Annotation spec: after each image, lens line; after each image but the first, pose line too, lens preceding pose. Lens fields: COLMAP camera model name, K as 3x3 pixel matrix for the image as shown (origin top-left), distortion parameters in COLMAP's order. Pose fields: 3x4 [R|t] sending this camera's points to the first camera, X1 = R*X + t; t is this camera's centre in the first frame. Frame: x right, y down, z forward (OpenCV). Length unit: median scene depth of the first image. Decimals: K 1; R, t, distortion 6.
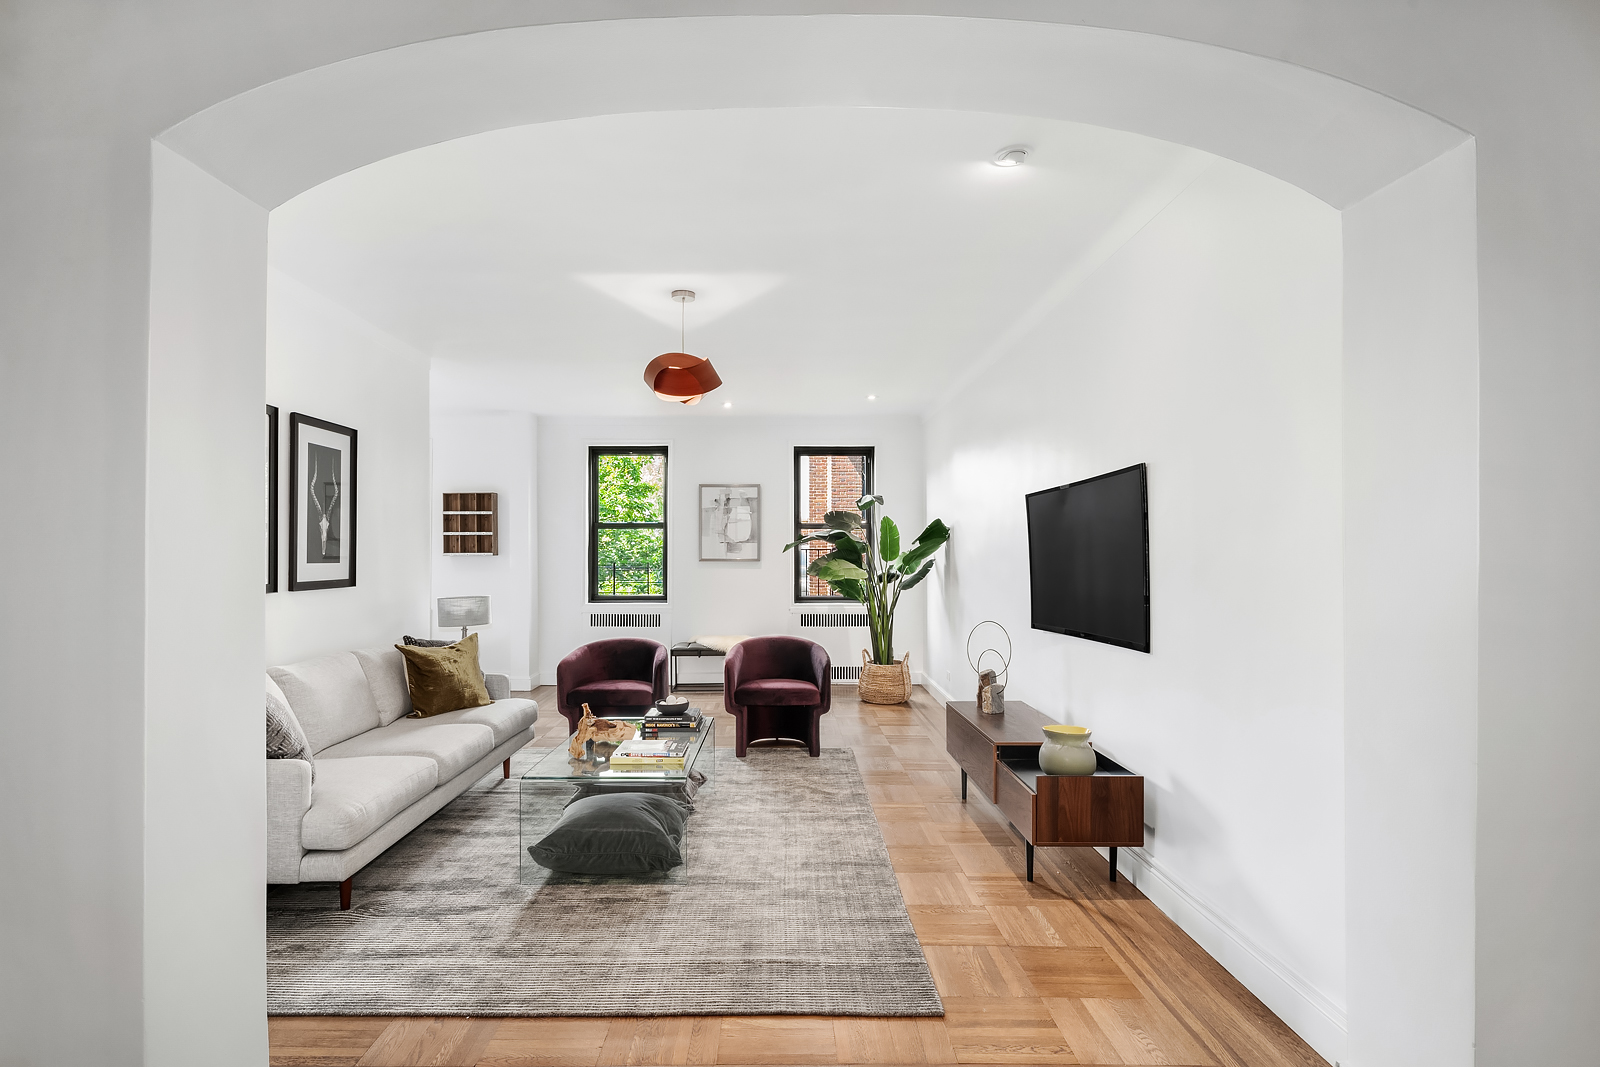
lens RADIAL K [[775.5, 0, 802.0], [0, 775.5, 546.5], [0, 0, 1]] dist [0.005429, -0.000294]
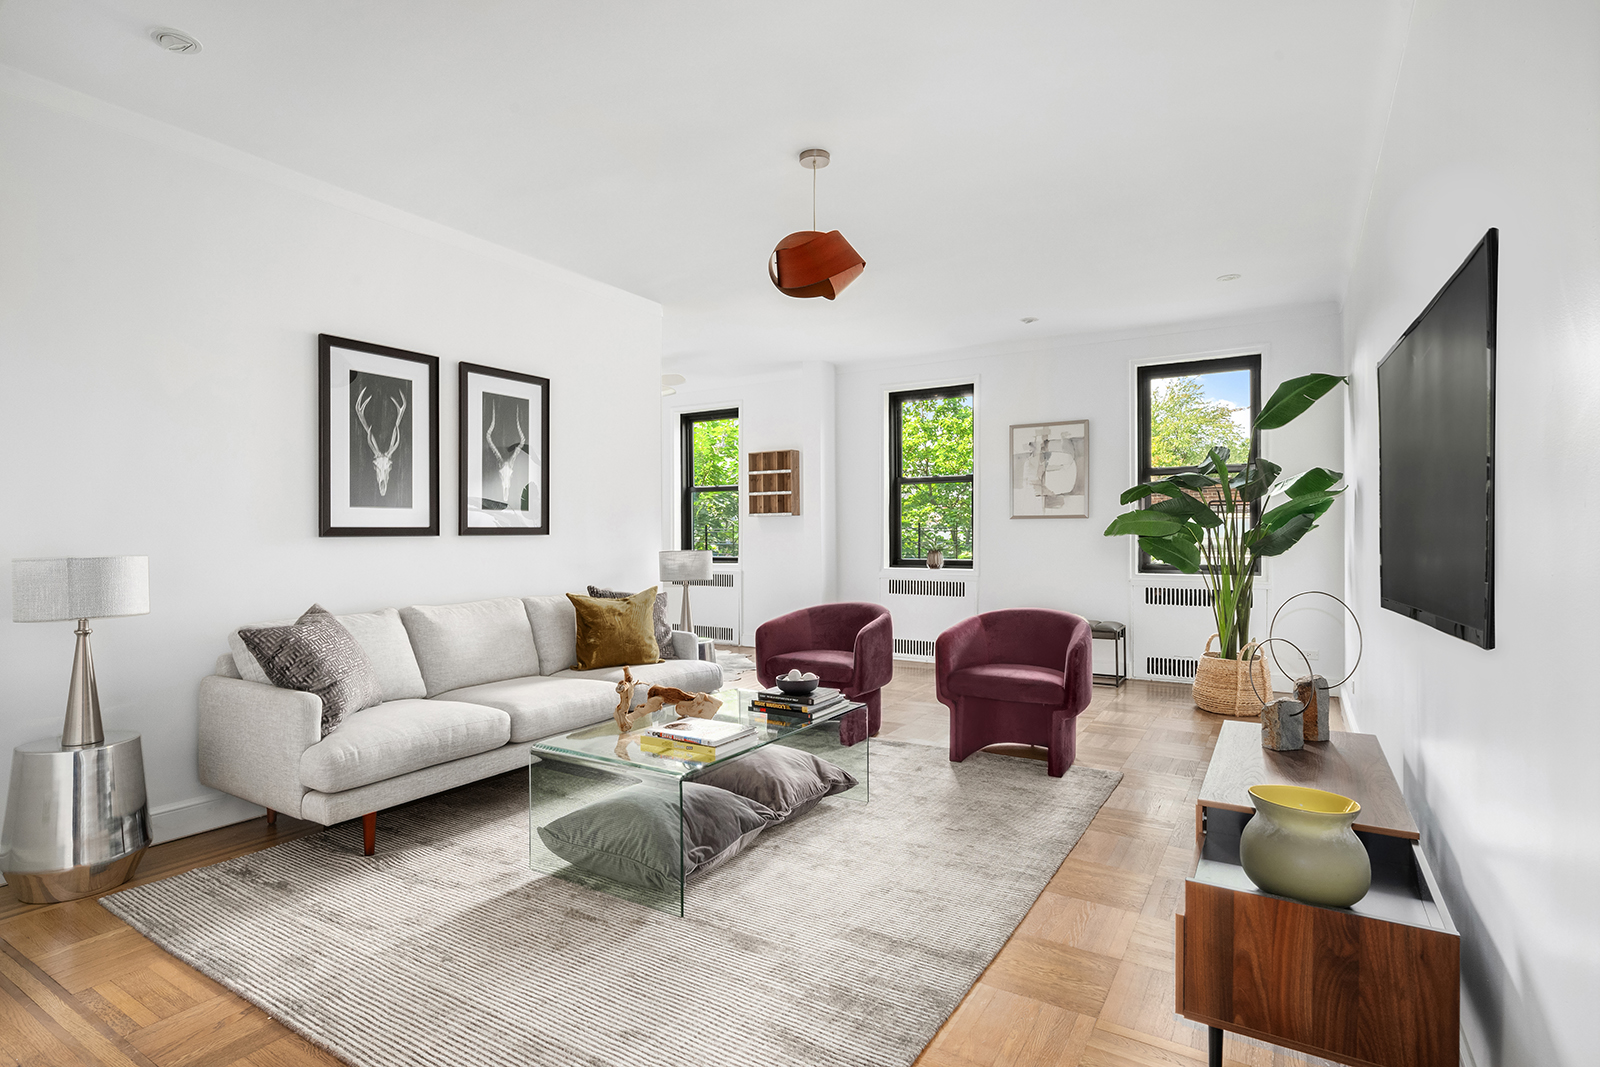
lens RADIAL K [[809.3, 0, 789.9], [0, 809.3, 534.4], [0, 0, 1]] dist [0.001836, -0.000692]
pose [[0.843291, -0.003241, -0.537447, 0.212647], [0.011793, 0.999853, 0.012475, 0.035043], [0.537327, -0.016858, 0.843205, 0.242266]]
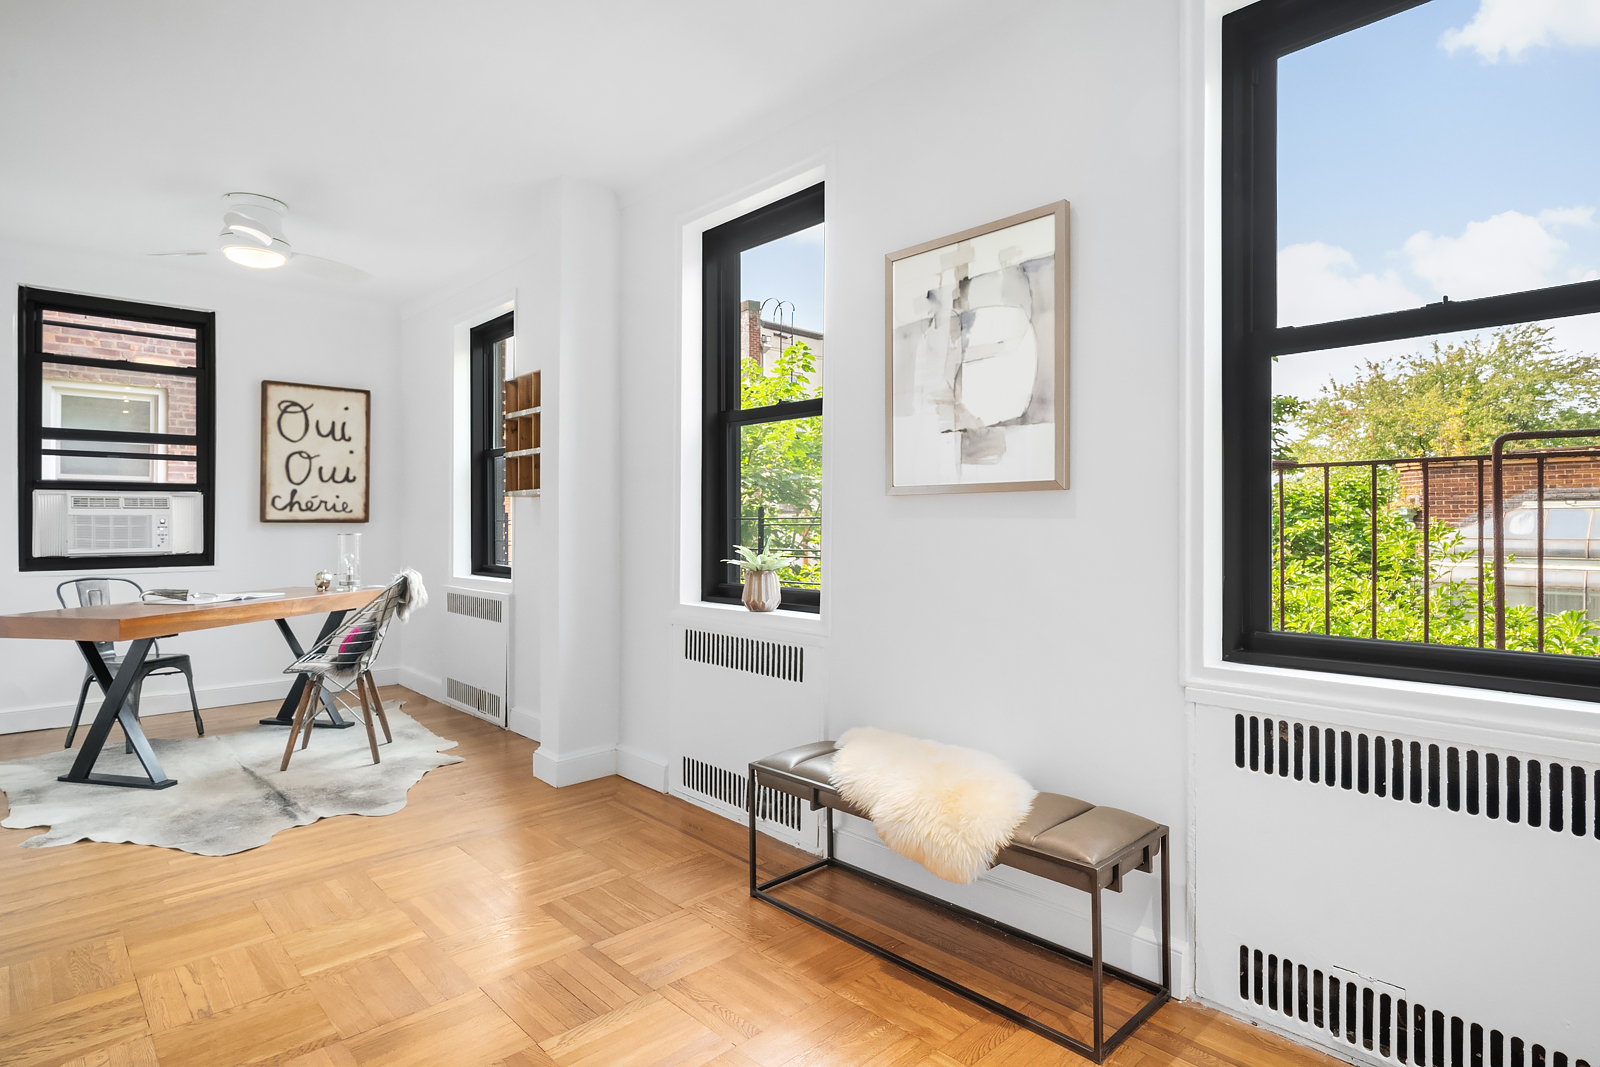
lens RADIAL K [[809.3, 0, 807.0], [0, 809.3, 520.1], [0, 0, 1]] dist [0.001836, -0.000692]
pose [[0.663775, -0.002986, -0.747926, 0.153943], [0.006825, 0.999975, 0.002064, 0.045965], [0.747901, -0.006475, 0.663778, 1.217806]]
